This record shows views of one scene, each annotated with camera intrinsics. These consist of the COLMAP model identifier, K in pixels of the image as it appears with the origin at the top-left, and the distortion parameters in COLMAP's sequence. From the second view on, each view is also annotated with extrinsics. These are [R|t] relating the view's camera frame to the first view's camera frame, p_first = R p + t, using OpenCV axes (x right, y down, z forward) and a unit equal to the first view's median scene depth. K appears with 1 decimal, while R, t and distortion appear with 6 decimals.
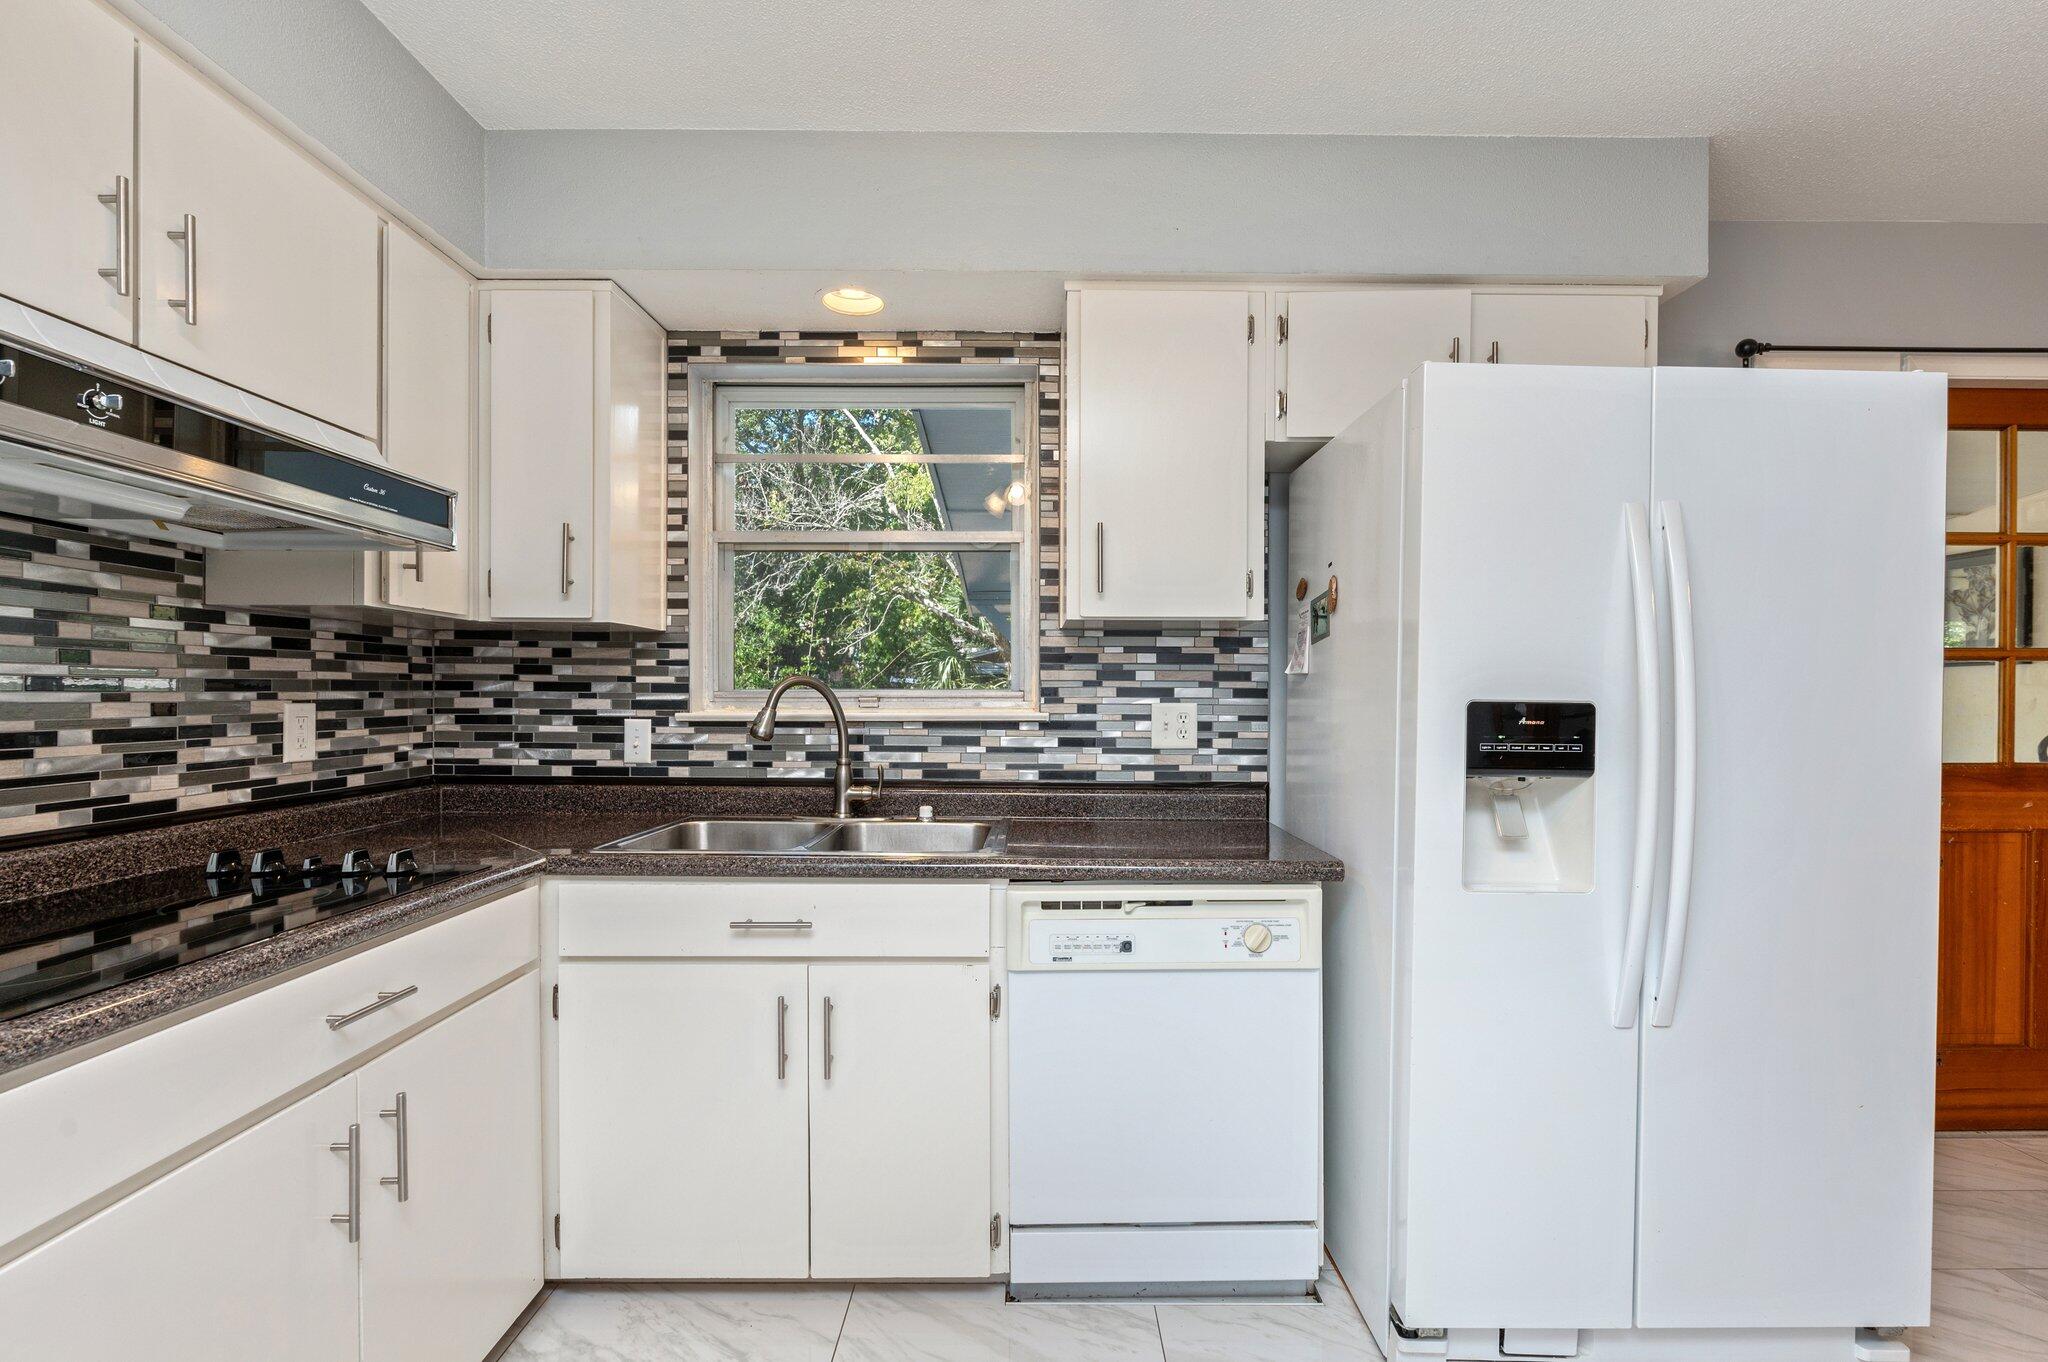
lens RADIAL K [[909.9, 0, 1020.6], [0, 909.9, 697.0], [0, 0, 1]] dist [-0.003017, -0.000595]
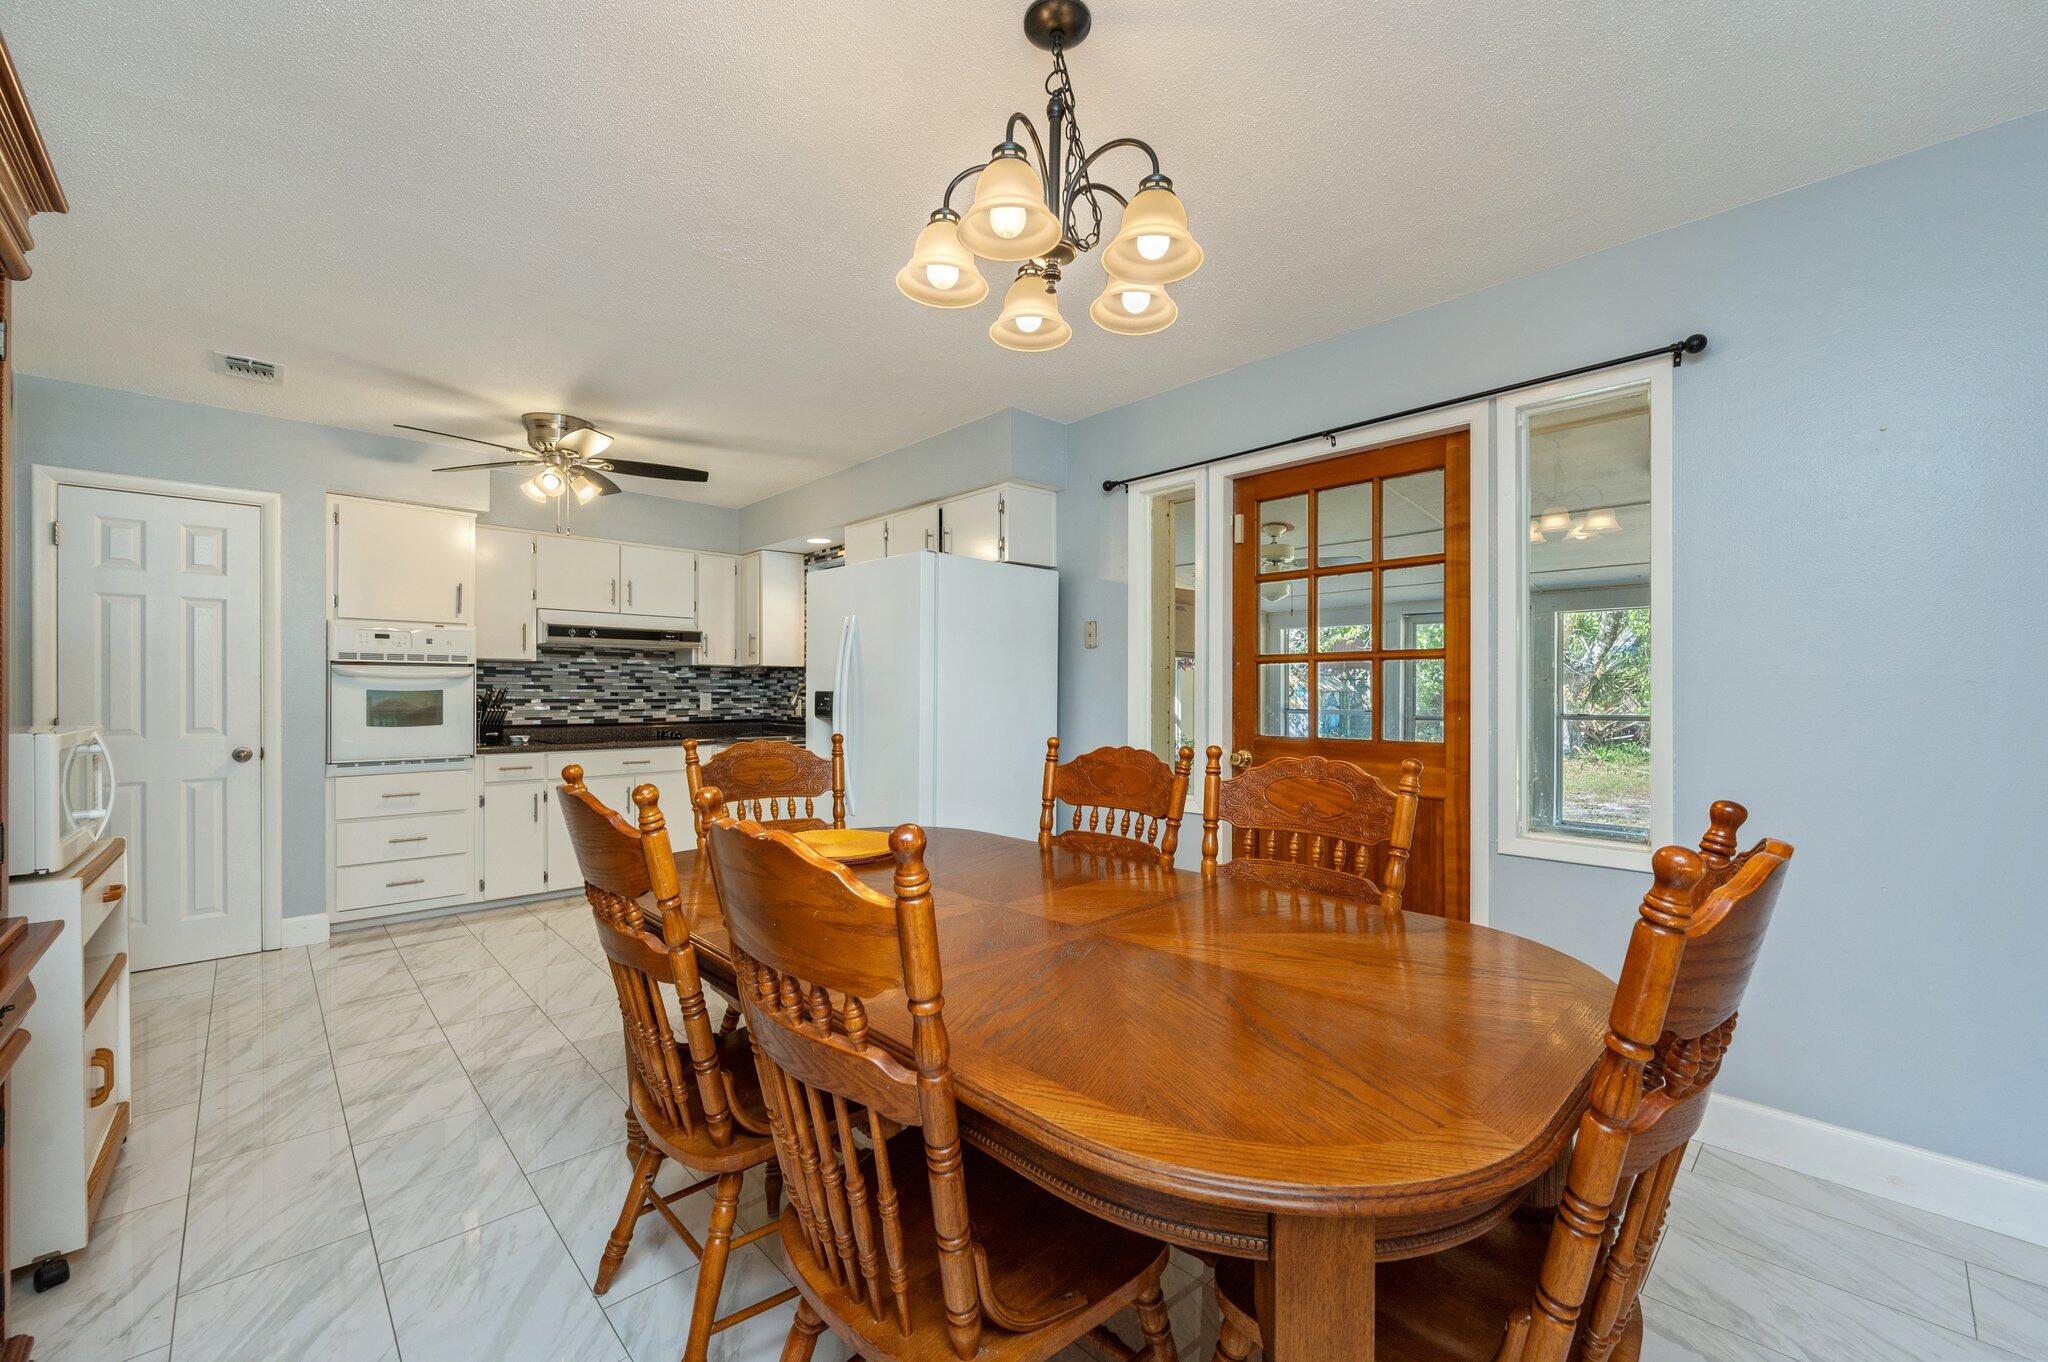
lens RADIAL K [[822.0, 0, 1024.0], [0, 822.0, 681.0], [0, 0, 1]] dist [-0.003019, -0.000165]
pose [[0.681712, -0.011827, -0.731525, 1.900409], [-0.001113, 0.999851, -0.017202, 0.011675], [0.731620, 0.012541, 0.681597, -0.177319]]
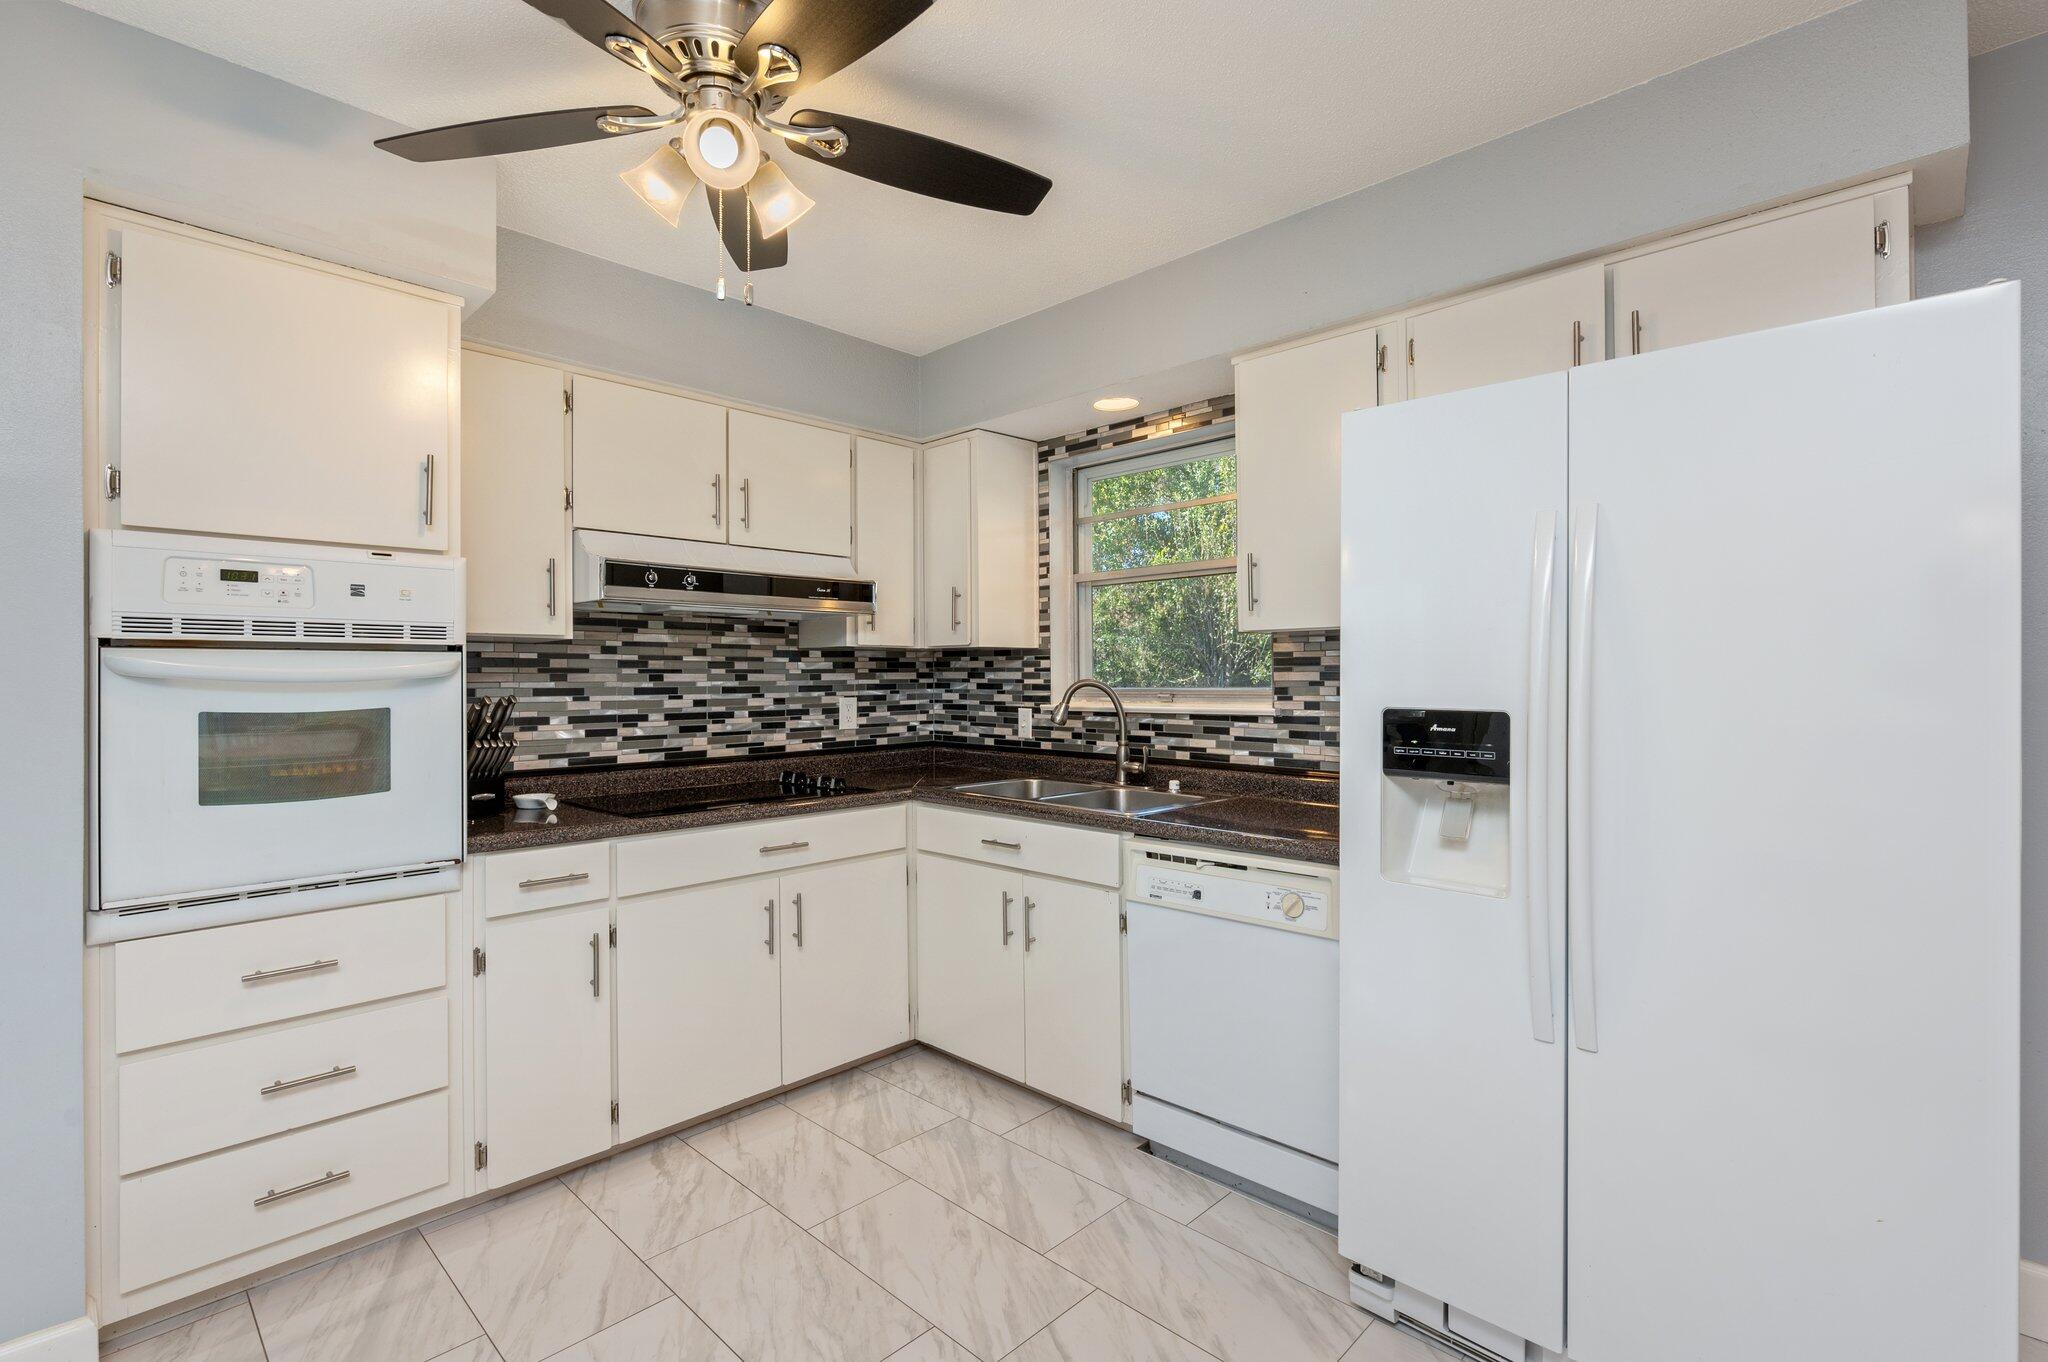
lens RADIAL K [[928.0, 0, 1026.2], [0, 928.0, 667.1], [0, 0, 1]] dist [-0.001005, -0.000311]
pose [[0.717716, -0.014018, -0.696195, 0.658864], [0.005472, 0.999880, -0.014491, -0.021636], [0.696314, 0.006591, 0.717707, -0.082143]]
